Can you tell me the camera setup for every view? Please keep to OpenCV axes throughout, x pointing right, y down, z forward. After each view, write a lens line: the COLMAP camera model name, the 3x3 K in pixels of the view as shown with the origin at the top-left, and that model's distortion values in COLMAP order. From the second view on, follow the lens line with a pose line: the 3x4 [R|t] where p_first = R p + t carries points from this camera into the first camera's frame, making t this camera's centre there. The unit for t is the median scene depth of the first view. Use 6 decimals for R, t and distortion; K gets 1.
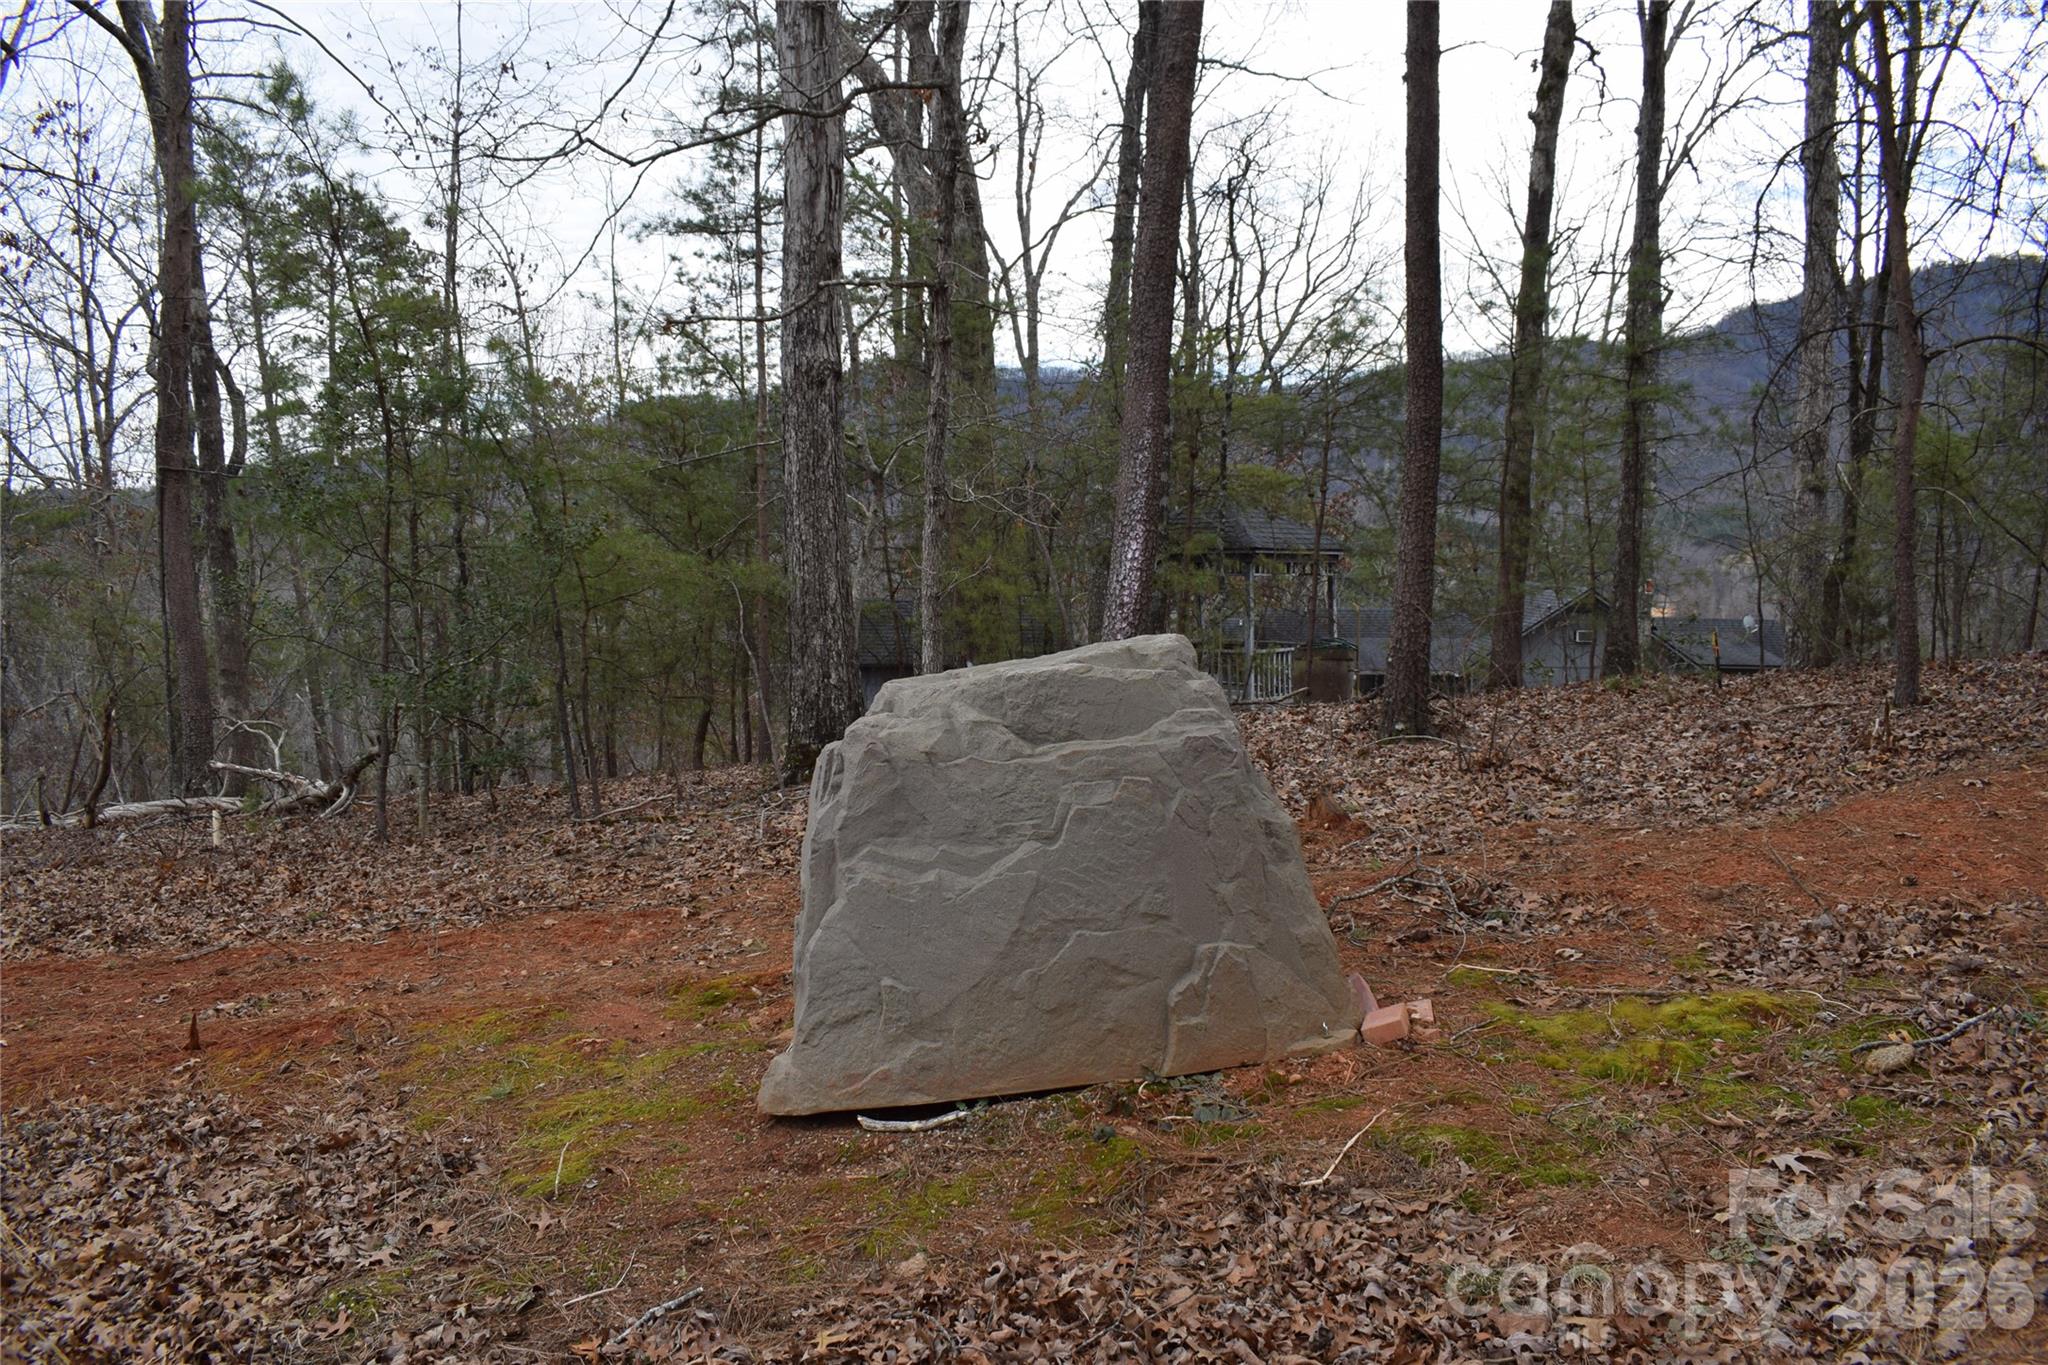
lens RADIAL K [[1562.8, 0, 1028.5], [0, 1562.8, 679.5], [0, 0, 1]] dist [-0.092083, 0.012743]
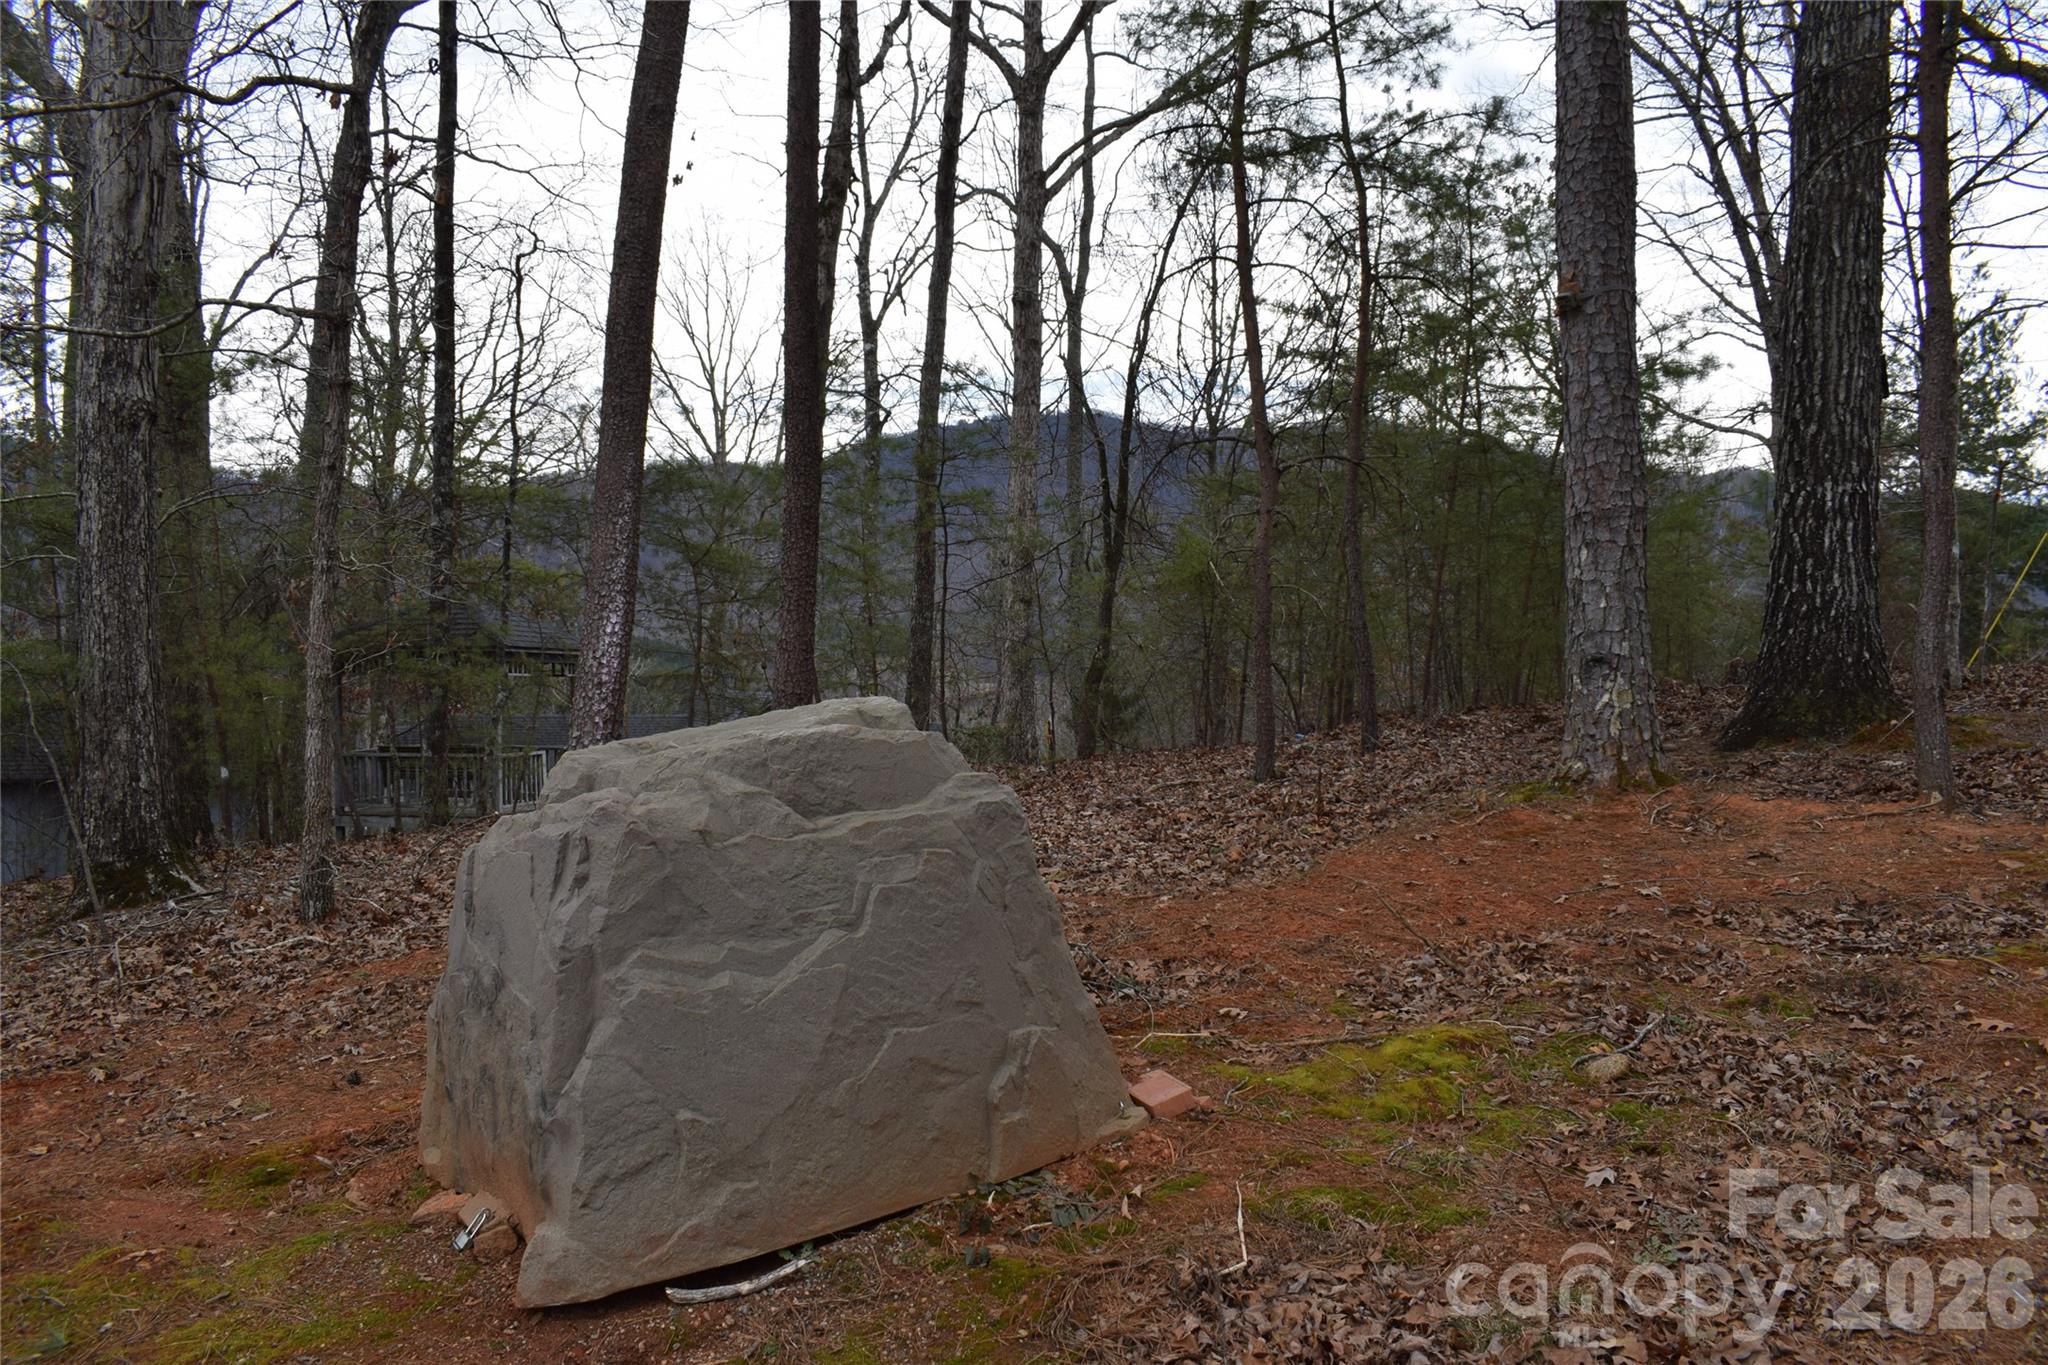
lens RADIAL K [[1562.8, 0, 1024.0], [0, 1562.8, 686.1], [0, 0, 1]] dist [-0.092083, 0.012743]
pose [[0.870021, 0.004913, 0.492990, -0.327054], [0.027111, 0.997961, -0.057790, 0.022708], [-0.492268, 0.063643, 0.868114, 0.198741]]
